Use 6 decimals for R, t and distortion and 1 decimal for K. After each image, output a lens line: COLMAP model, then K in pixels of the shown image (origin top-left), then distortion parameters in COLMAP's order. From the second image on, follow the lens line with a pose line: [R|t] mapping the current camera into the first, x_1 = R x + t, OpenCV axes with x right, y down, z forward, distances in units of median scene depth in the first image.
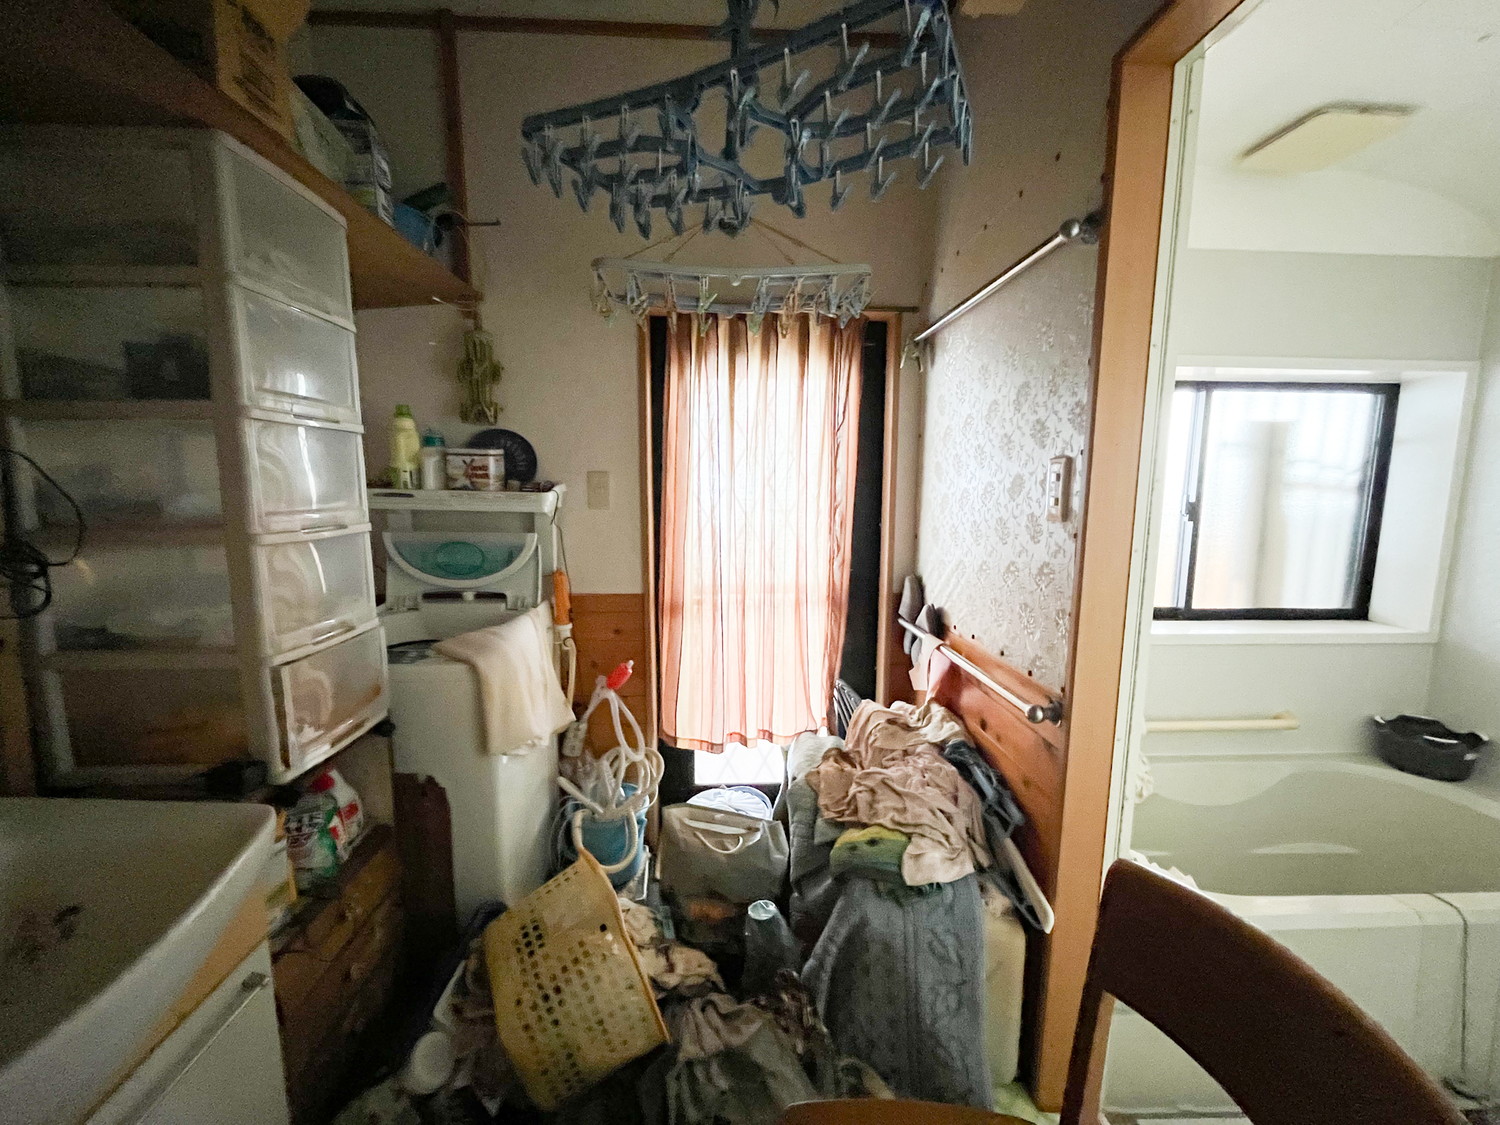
lens RADIAL K [[609.1, 0, 750.1], [0, 609.1, 564.1], [0, 0, 1]] dist [-0.001524, -0.000505]
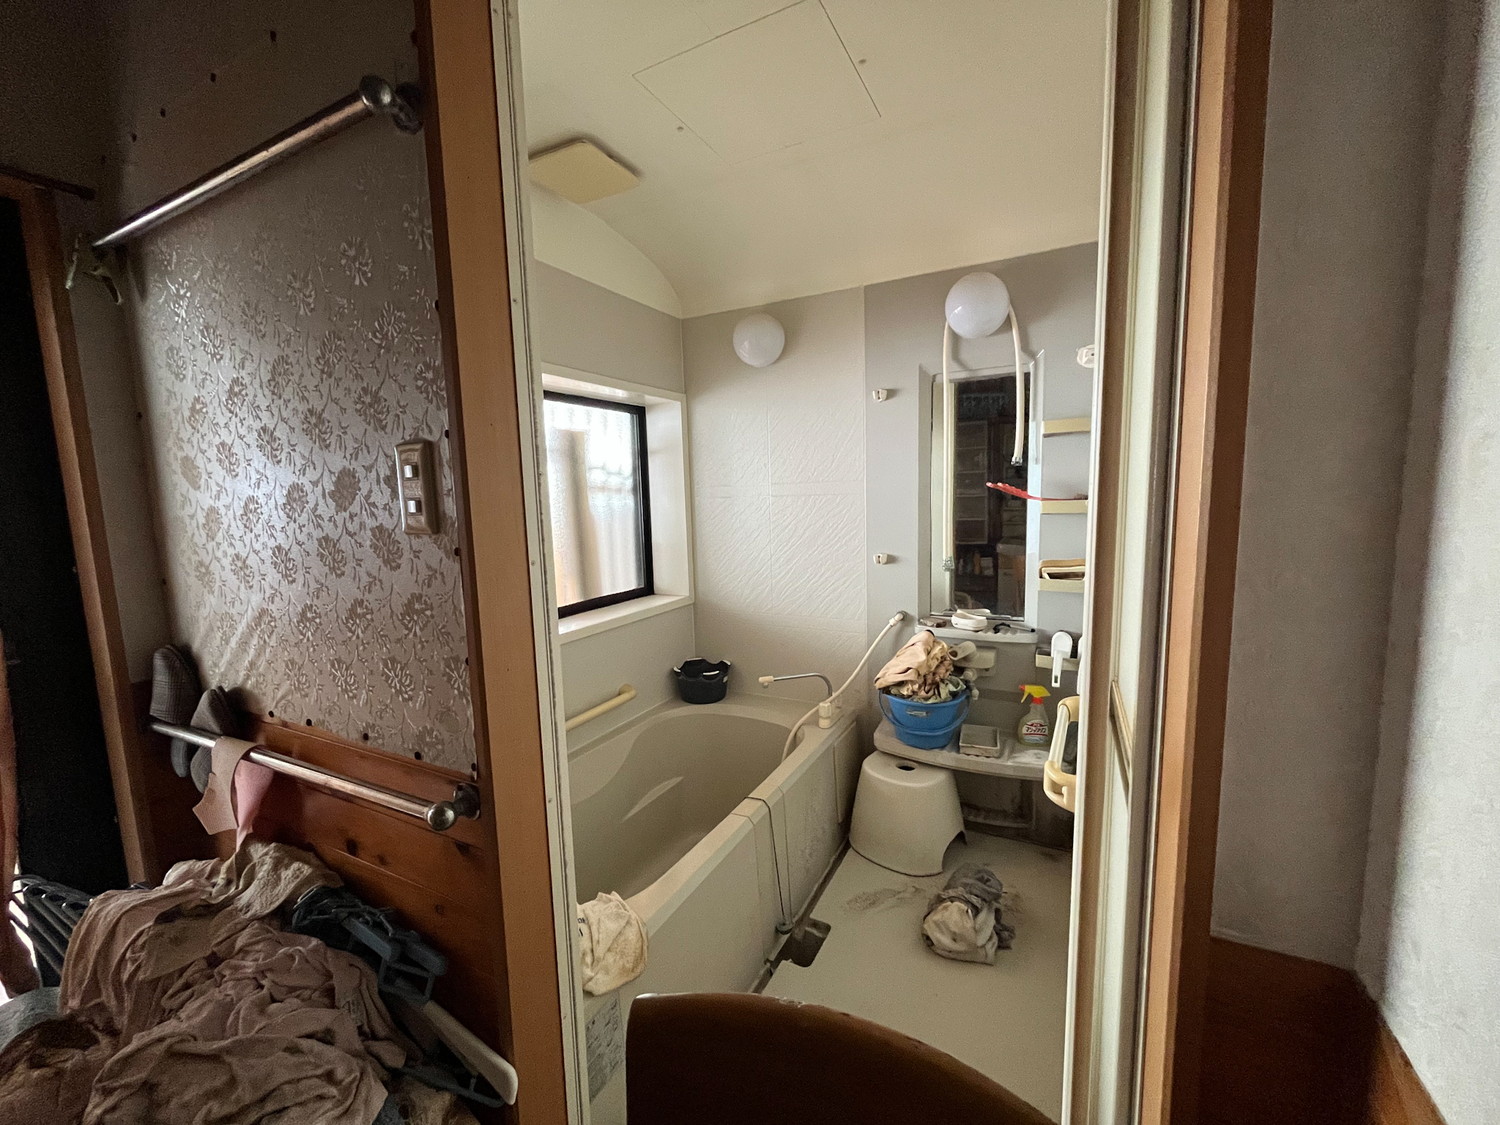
lens RADIAL K [[609.1, 0, 750.1], [0, 609.1, 564.1], [0, 0, 1]] dist [-0.001524, -0.000505]
pose [[0.508876, -0.122616, 0.852062, 0.075405], [0.143100, 0.988081, 0.056726, -0.017700], [-0.848862, 0.093064, 0.520358, 0.252989]]
